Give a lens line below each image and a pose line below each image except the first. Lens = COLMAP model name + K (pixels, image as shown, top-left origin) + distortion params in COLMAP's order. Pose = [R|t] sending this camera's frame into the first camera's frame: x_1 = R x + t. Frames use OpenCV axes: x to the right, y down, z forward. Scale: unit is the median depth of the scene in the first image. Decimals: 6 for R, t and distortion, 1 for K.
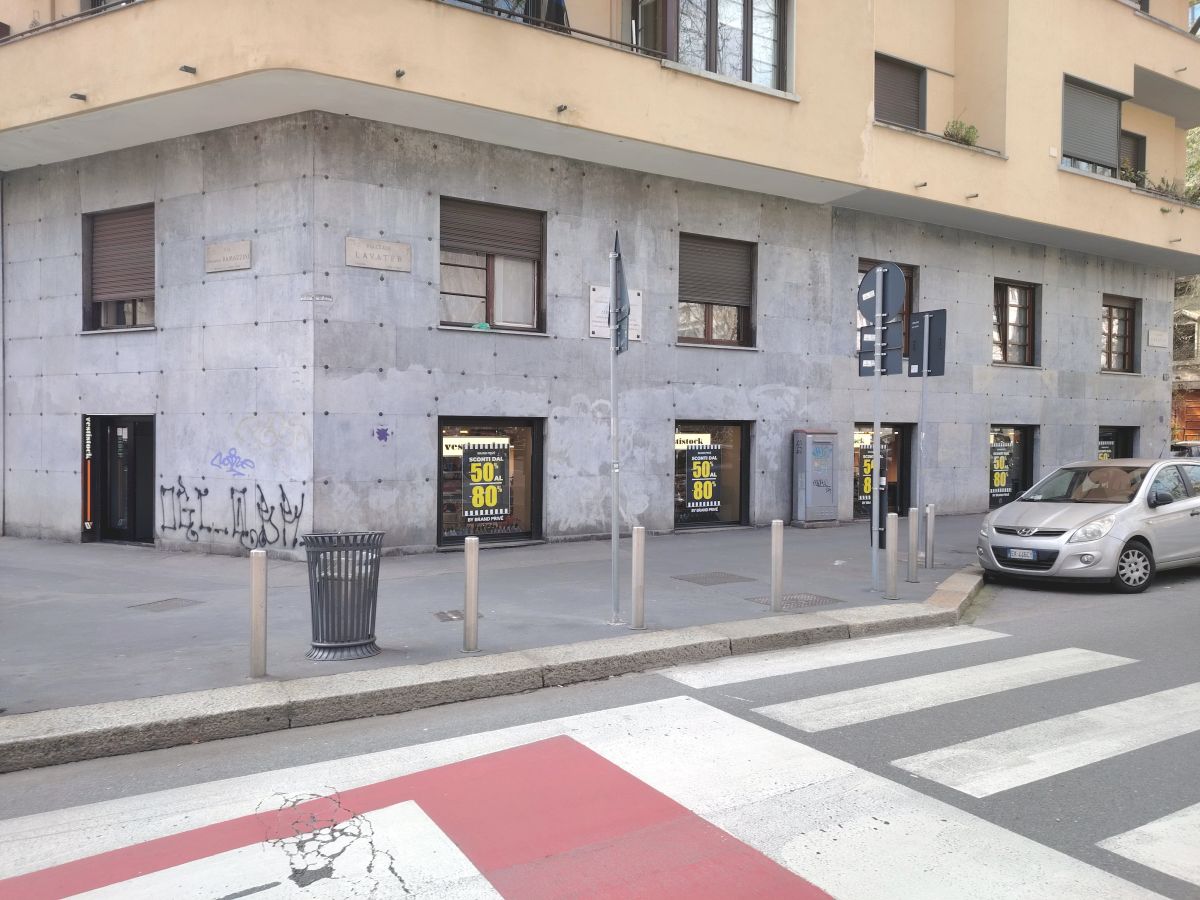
lens RADIAL K [[830.7, 0, 598.1], [0, 830.7, 440.8], [0, 0, 1]] dist [0.049088, -0.038889]
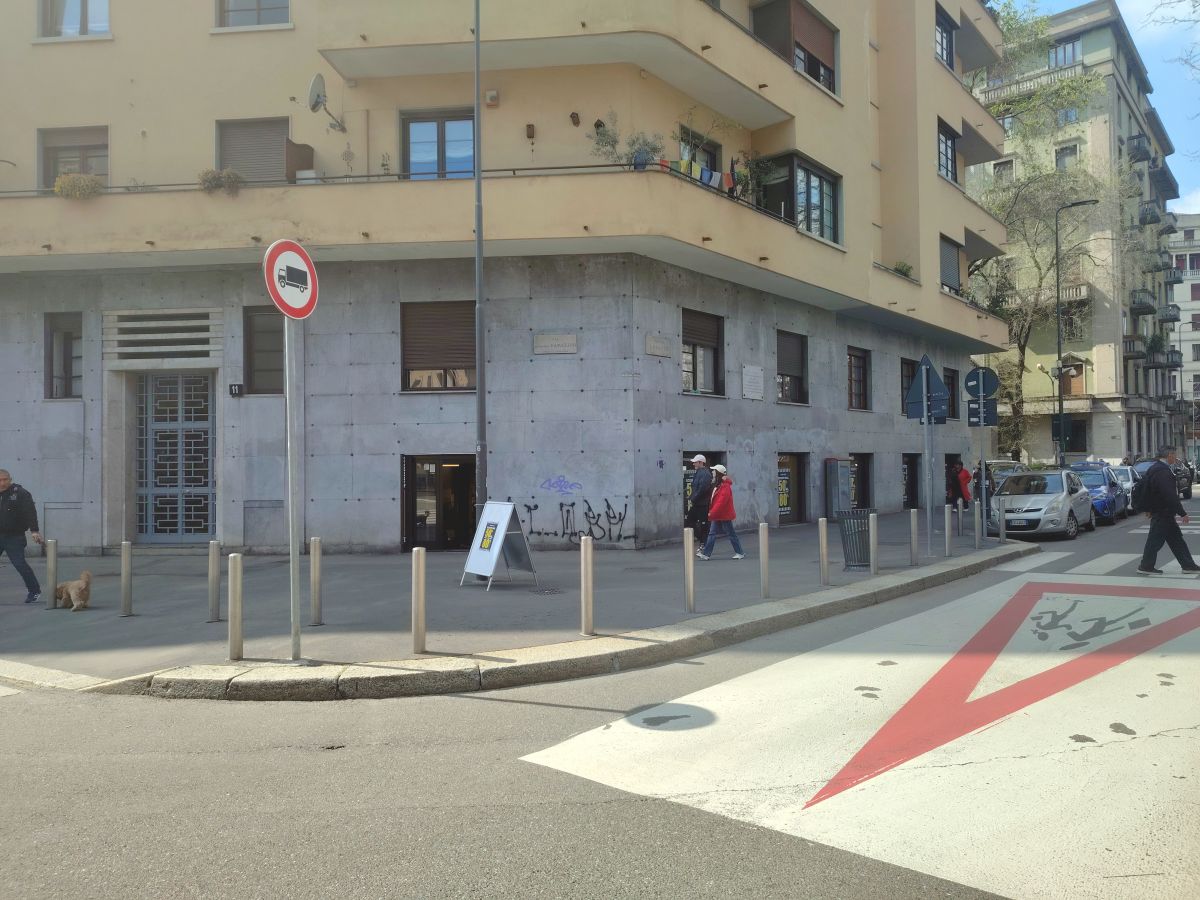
lens RADIAL K [[832.6, 0, 598.8], [0, 832.6, 443.3], [0, 0, 1]] dist [0.167238, -0.328710]
pose [[0.937904, -0.009400, 0.346768, -0.838163], [0.023164, 0.999099, -0.035568, 0.005591], [-0.346122, 0.041391, 0.937276, -0.360147]]
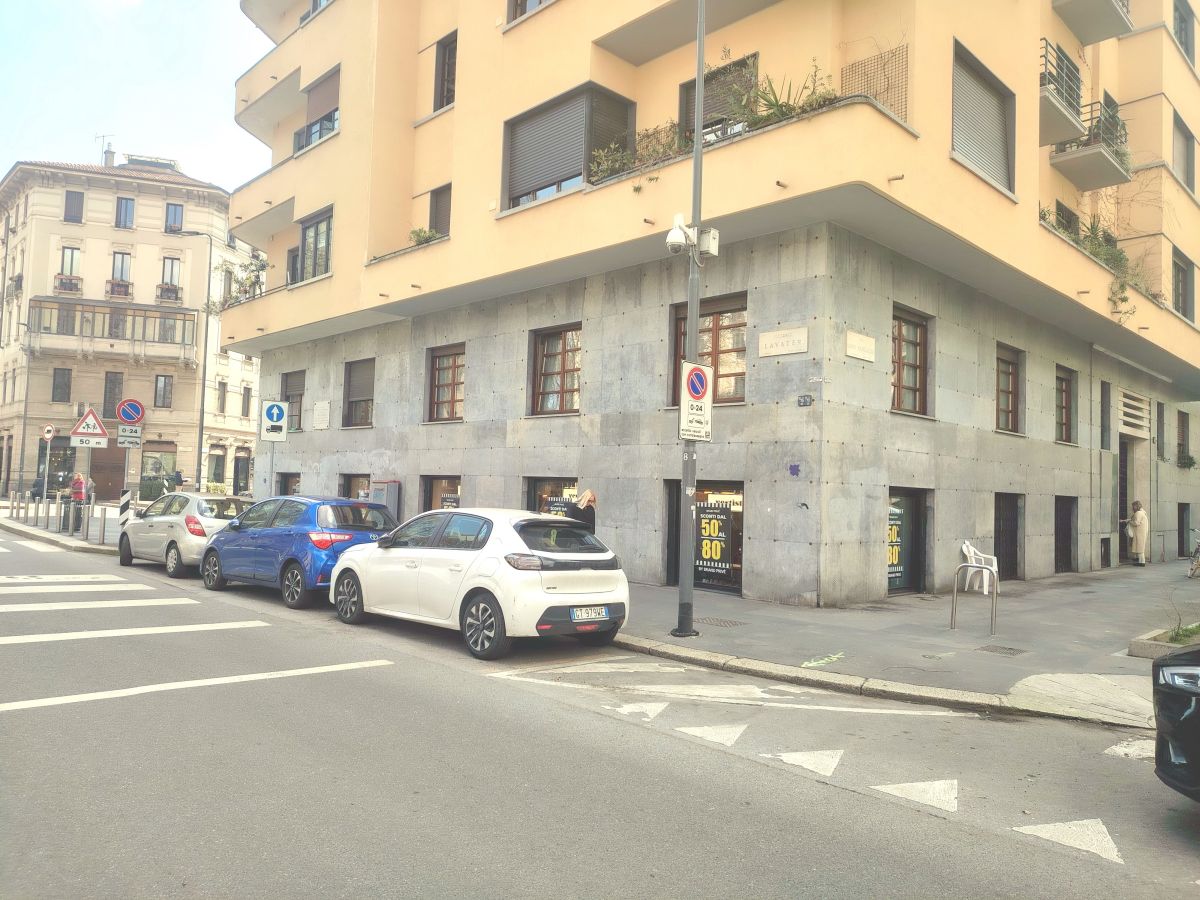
lens RADIAL K [[830.7, 0, 598.1], [0, 830.7, 440.8], [0, 0, 1]] dist [0.049088, -0.038889]
pose [[0.261558, -0.051230, -0.963827, 2.086437], [-0.035823, 0.997387, -0.062735, -0.005647], [0.964523, 0.050936, 0.259039, 1.199341]]
